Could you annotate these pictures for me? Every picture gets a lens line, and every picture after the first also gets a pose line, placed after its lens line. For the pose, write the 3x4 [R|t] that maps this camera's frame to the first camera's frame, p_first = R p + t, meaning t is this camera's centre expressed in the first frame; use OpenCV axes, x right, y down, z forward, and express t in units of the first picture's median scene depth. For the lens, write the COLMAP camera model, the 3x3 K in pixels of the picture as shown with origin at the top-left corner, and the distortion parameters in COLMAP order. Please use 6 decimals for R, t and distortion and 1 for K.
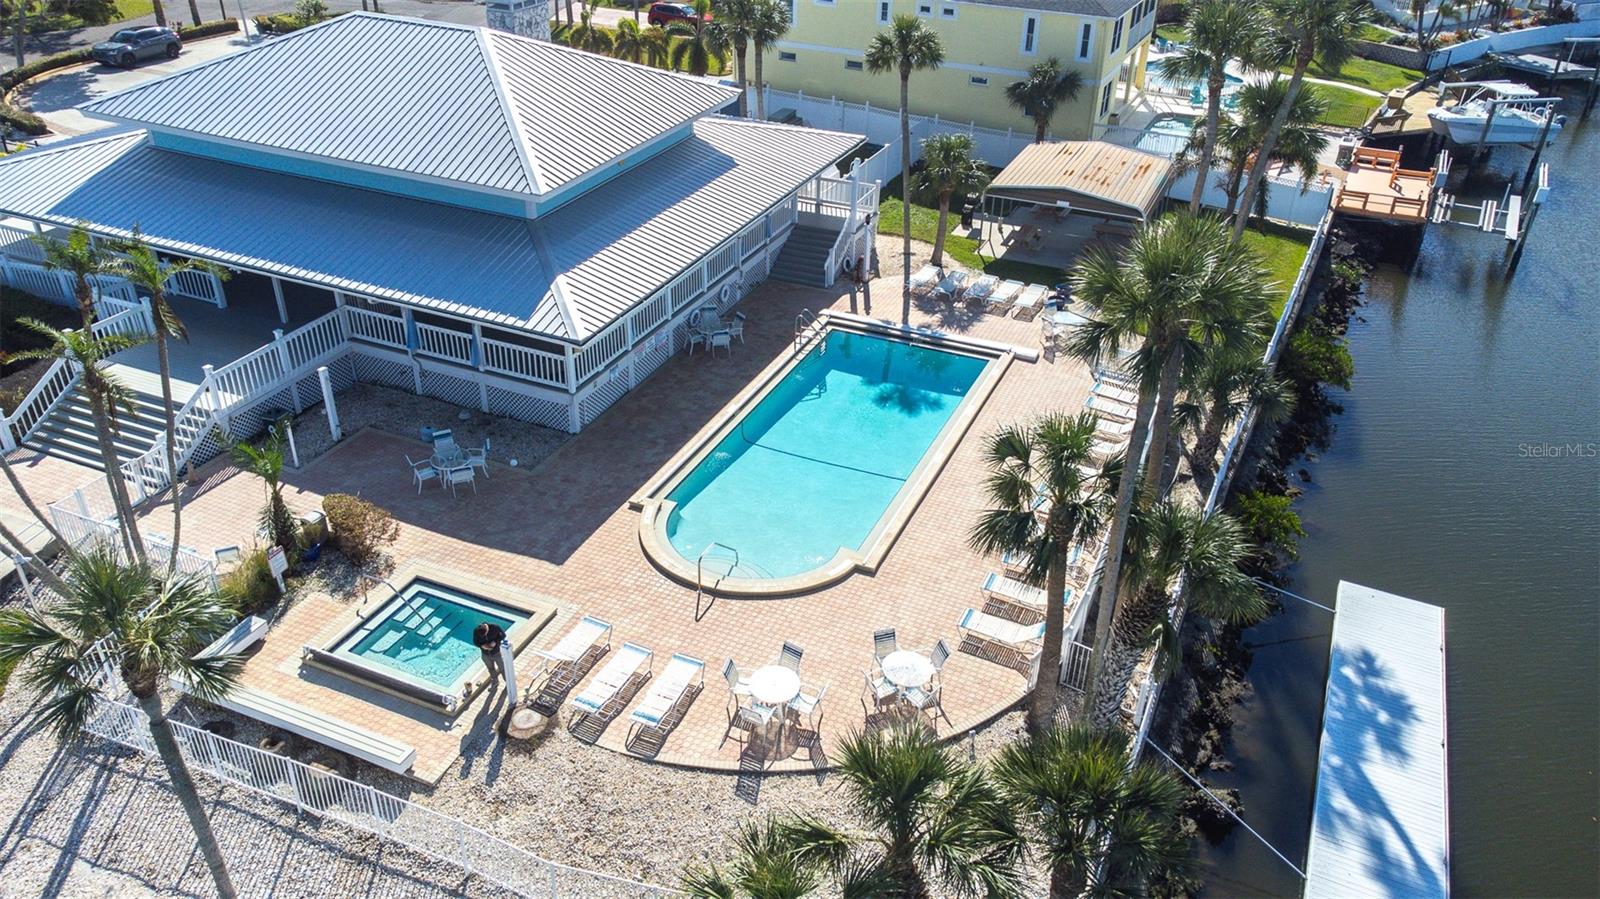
lens RADIAL K [[1183.2, 0, 794.6], [0, 1183.2, 448.8], [0, 0, 1]] dist [0.044264, 0.010138]
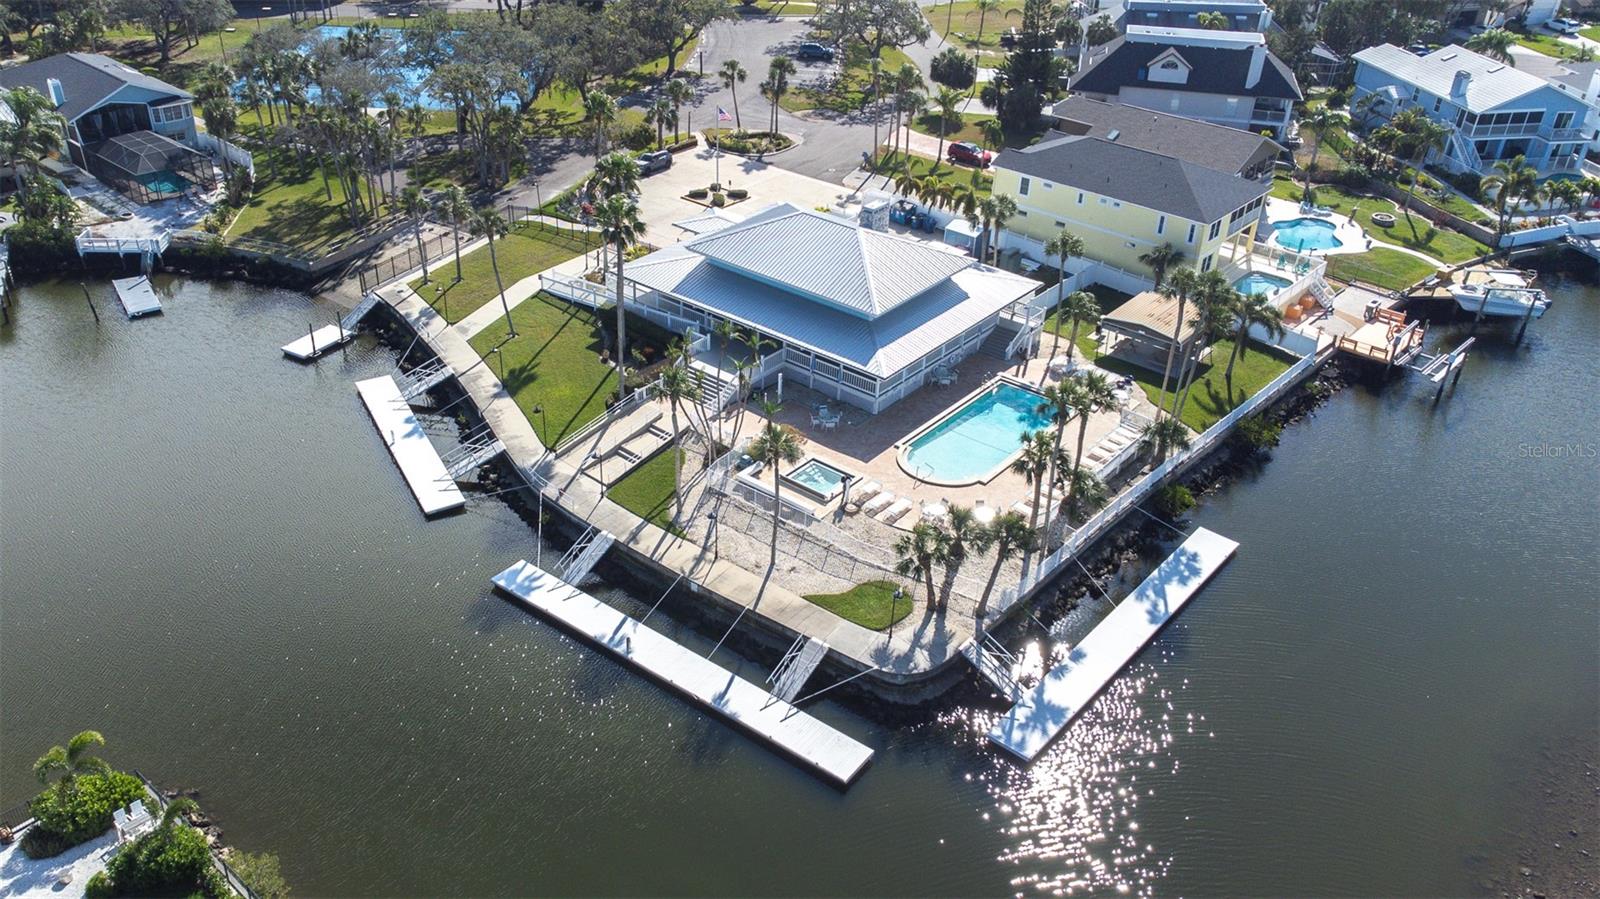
lens RADIAL K [[1257.8, 0, 735.6], [0, 1257.8, 452.3], [0, 0, 1]] dist [0.045995, -0.006685]
pose [[0.956987, 0.150084, -0.248296, 0.144854], [-0.149101, 0.988557, 0.022874, 0.036052], [0.248888, 0.015130, 0.968414, -1.189056]]
